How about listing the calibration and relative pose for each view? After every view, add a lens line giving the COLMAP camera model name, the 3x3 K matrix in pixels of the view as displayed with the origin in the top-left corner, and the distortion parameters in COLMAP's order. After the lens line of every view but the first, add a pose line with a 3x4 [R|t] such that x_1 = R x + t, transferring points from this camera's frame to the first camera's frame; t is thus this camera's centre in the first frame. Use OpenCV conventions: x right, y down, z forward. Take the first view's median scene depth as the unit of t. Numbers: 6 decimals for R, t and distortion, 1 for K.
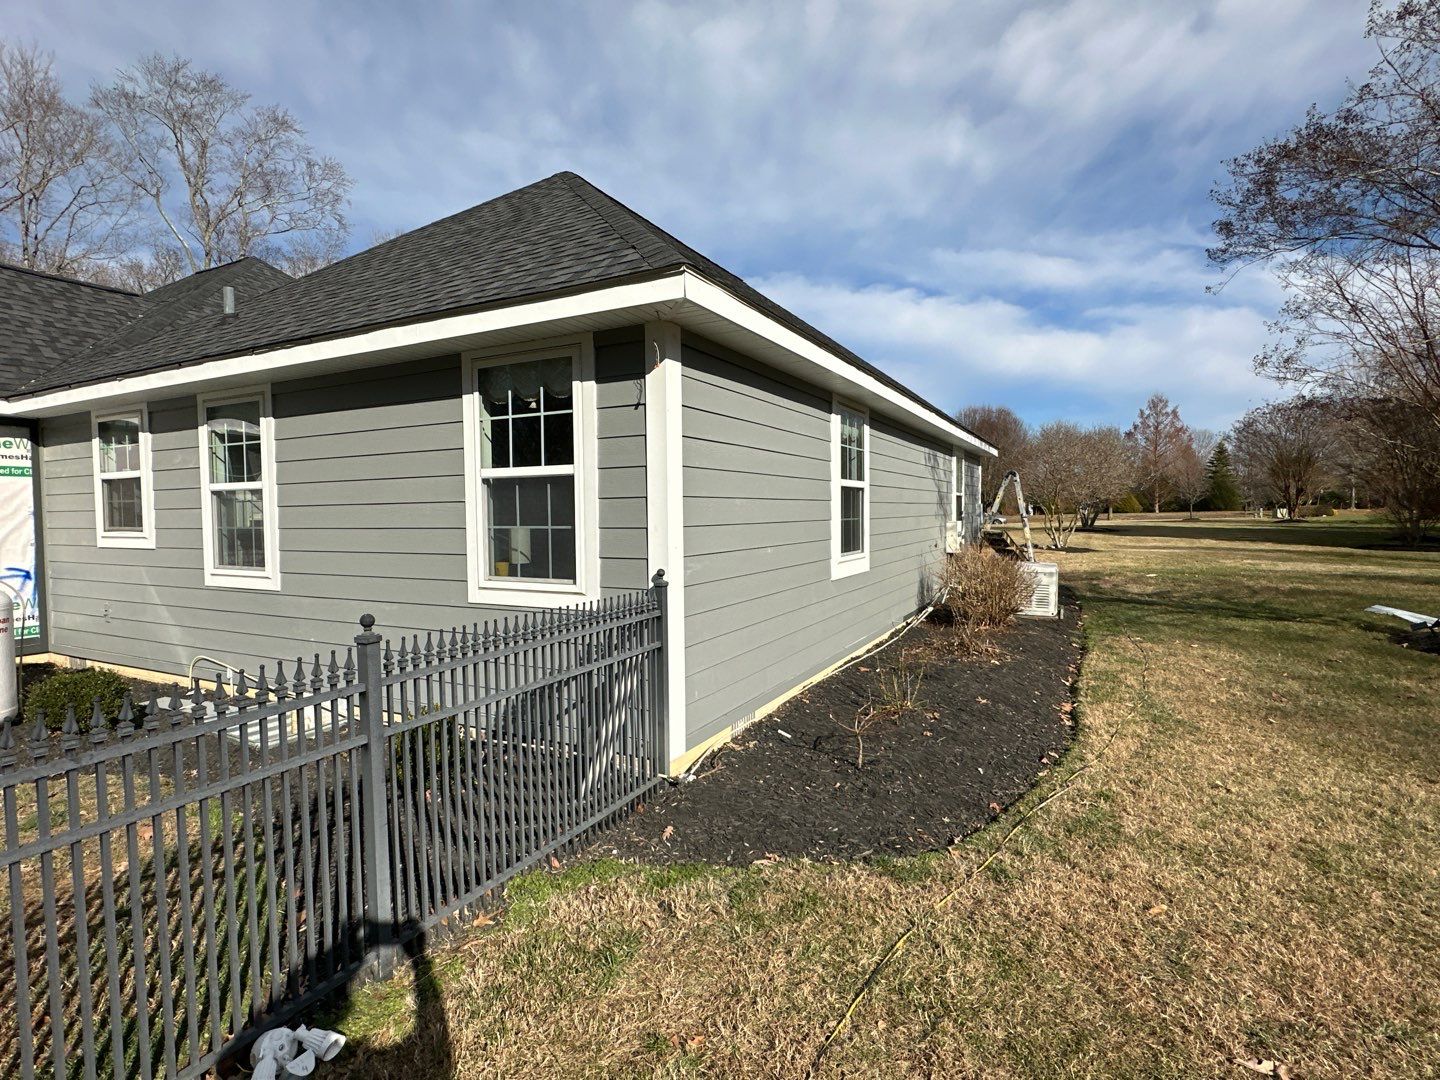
lens RADIAL K [[712.4, 0, 735.5], [0, 712.4, 542.1], [0, 0, 1]] dist [-0.001025, 0.001039]
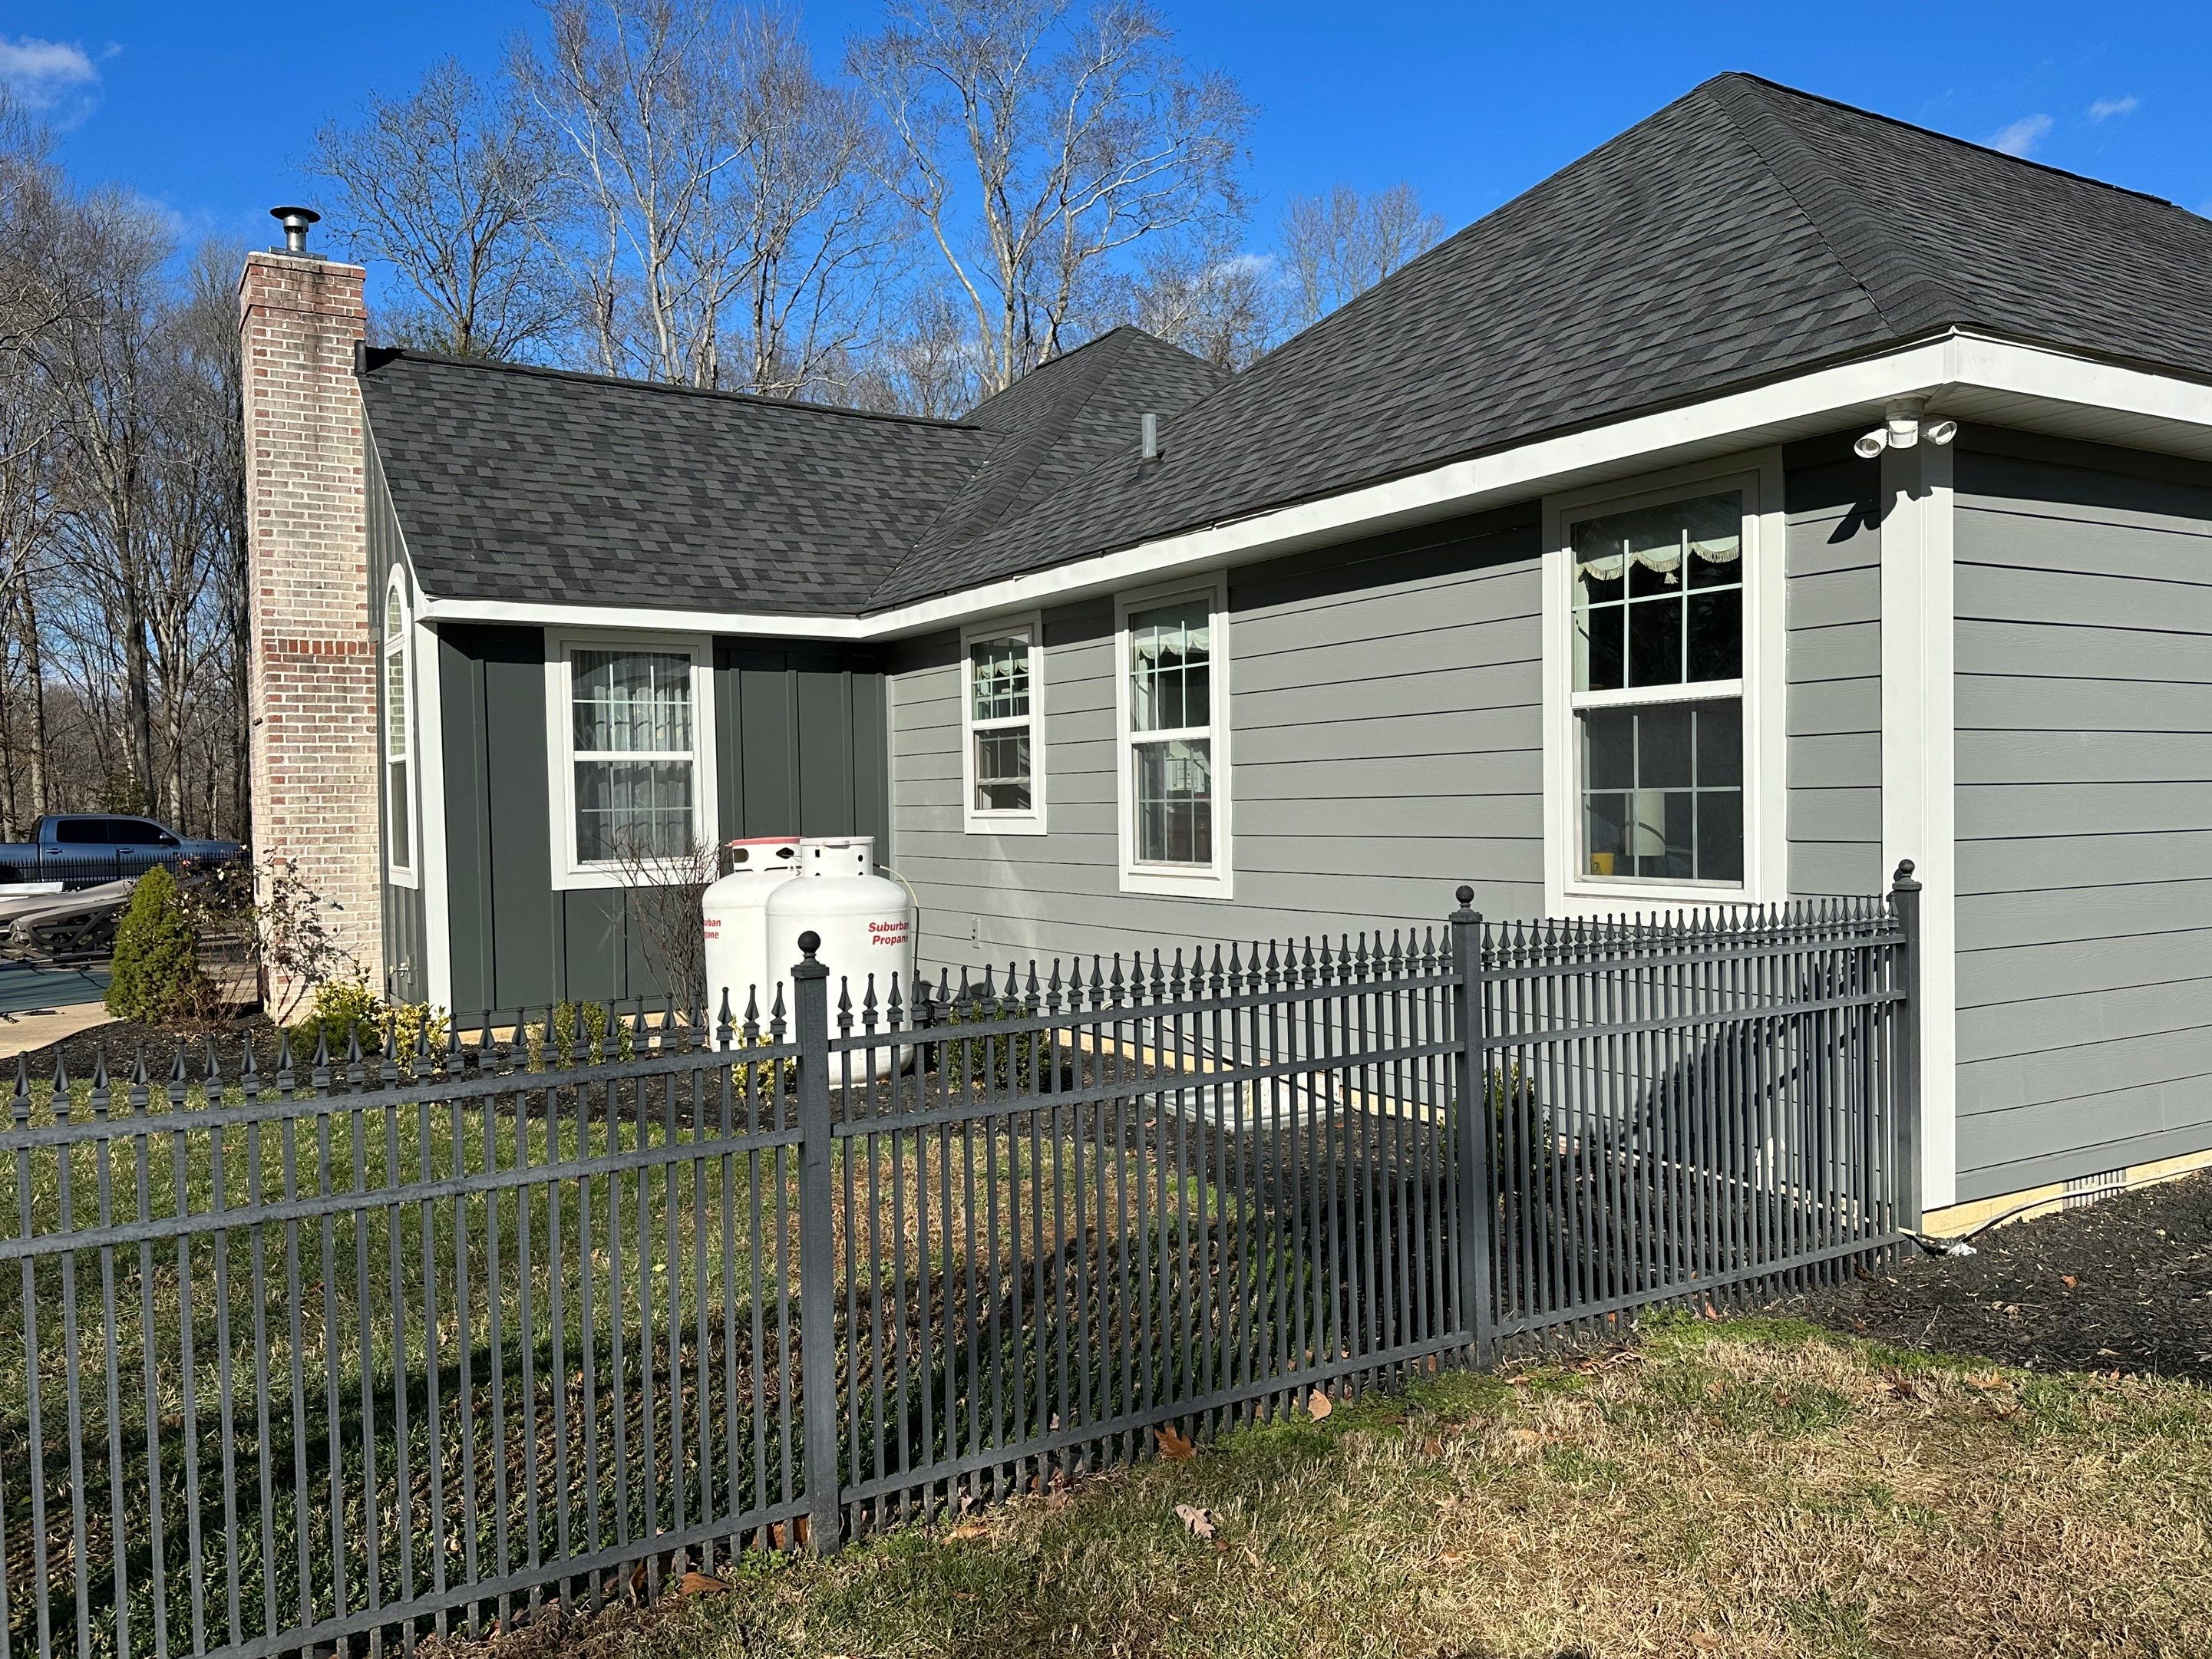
lens RADIAL K [[1870.9, 0, 1050.9], [0, 1870.9, 826.8], [0, 0, 1]] dist [0.101973, -0.092417]
pose [[0.846161, 0.003963, -0.532913, 0.114199], [-0.017396, 0.999645, -0.020187, 0.050521], [0.532643, 0.026352, 0.845929, -0.576503]]
